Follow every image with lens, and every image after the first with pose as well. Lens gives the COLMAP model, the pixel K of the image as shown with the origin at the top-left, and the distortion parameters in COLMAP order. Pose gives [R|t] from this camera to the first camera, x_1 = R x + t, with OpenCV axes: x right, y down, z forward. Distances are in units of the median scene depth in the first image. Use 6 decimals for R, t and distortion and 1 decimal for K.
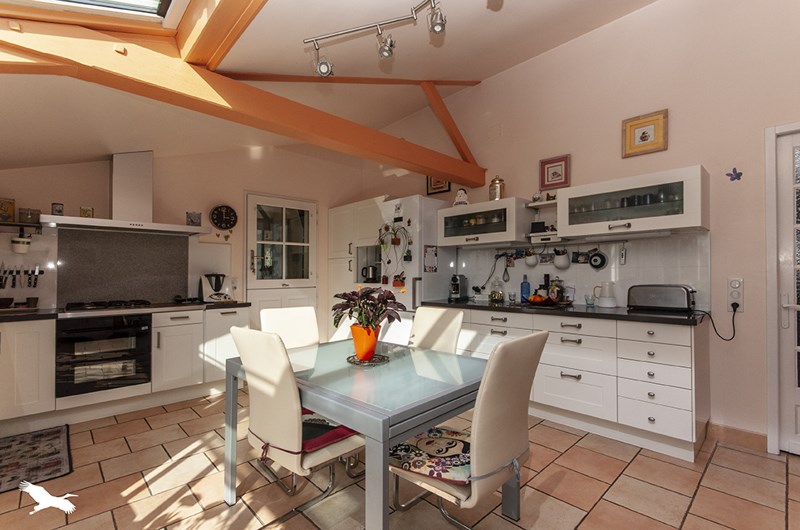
lens RADIAL K [[363.1, 0, 400.0], [0, 363.1, 265.0], [0, 0, 1]] dist [0.000981, 0.000033]
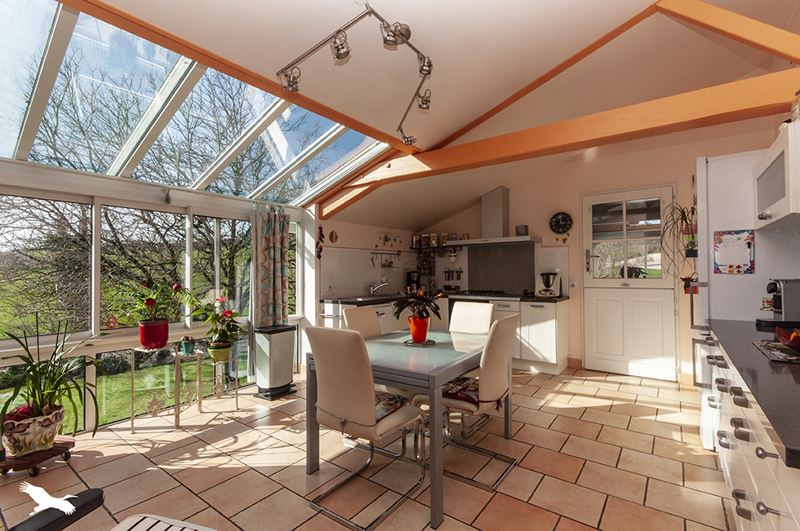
lens RADIAL K [[363.1, 0, 400.0], [0, 363.1, 265.5], [0, 0, 1]] dist [0.000981, 0.000033]
pose [[0.166145, -0.009430, -0.986056, 0.590104], [0.032383, 0.999467, -0.004102, -0.010614], [0.985569, -0.031250, 0.166362, 0.335582]]
